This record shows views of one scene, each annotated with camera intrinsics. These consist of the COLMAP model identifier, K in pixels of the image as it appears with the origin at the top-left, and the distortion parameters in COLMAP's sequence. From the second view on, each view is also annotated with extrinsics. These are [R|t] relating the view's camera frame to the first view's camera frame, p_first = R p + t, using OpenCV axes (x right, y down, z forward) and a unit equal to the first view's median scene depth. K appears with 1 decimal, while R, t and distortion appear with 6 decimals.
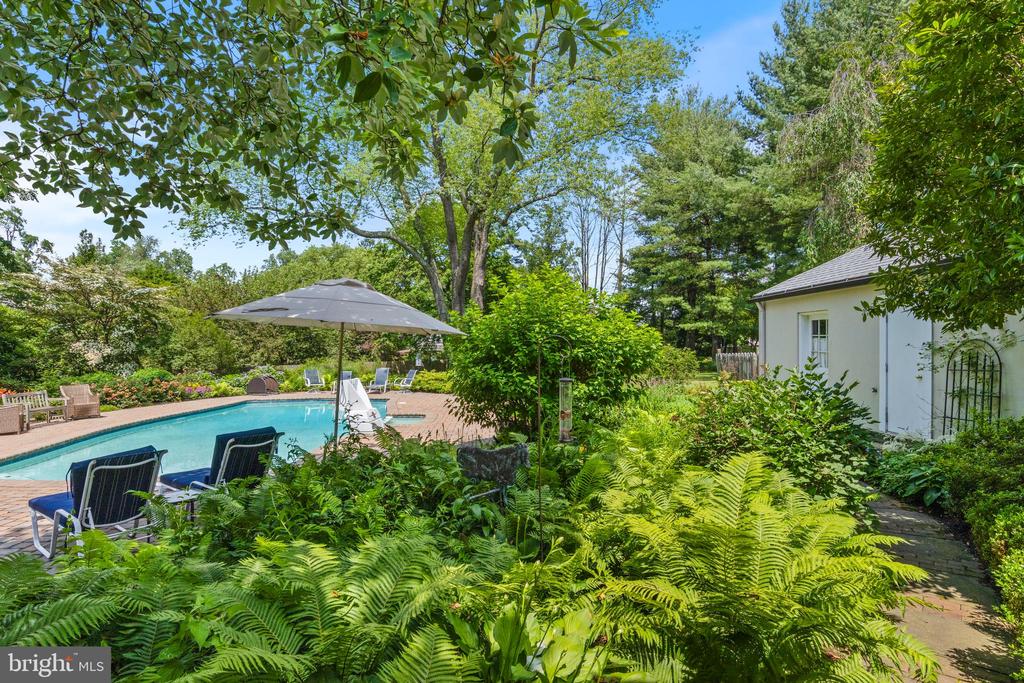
lens RADIAL K [[521.4, 0, 512.0], [0, 521.4, 341.5], [0, 0, 1]] dist [0.000952, -0.000117]
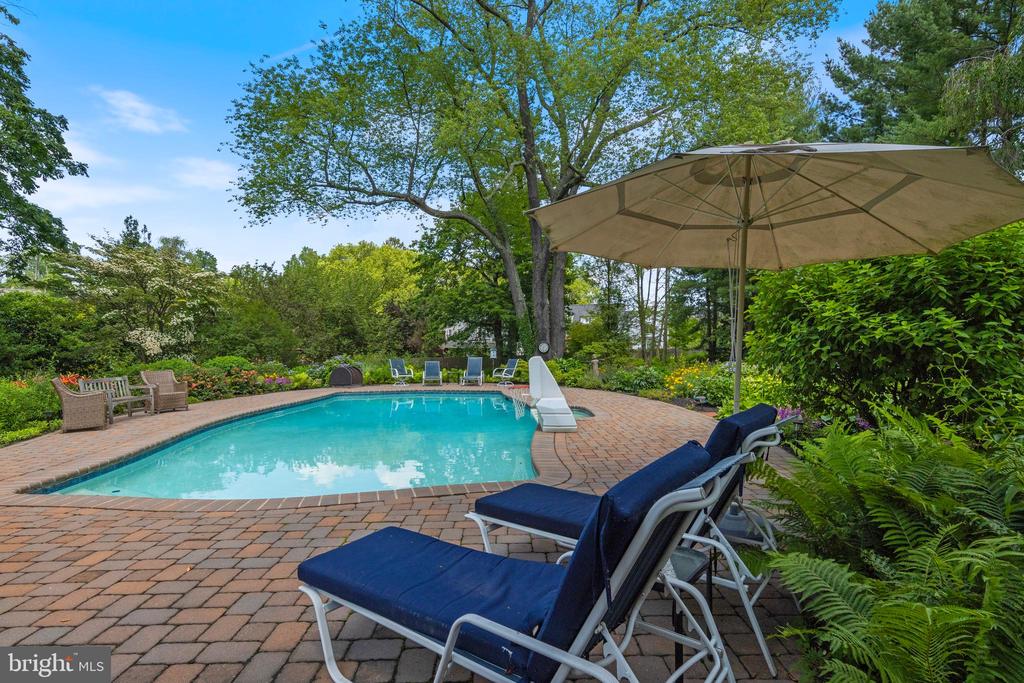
lens RADIAL K [[517.2, 0, 512.0], [0, 517.2, 341.5], [0, 0, 1]] dist [-0.000863, 0.000023]
pose [[0.999732, -0.003105, -0.022938, -0.157871], [0.003052, 0.999993, -0.002345, 0.024811], [0.022945, 0.002275, 0.999734, 0.120937]]
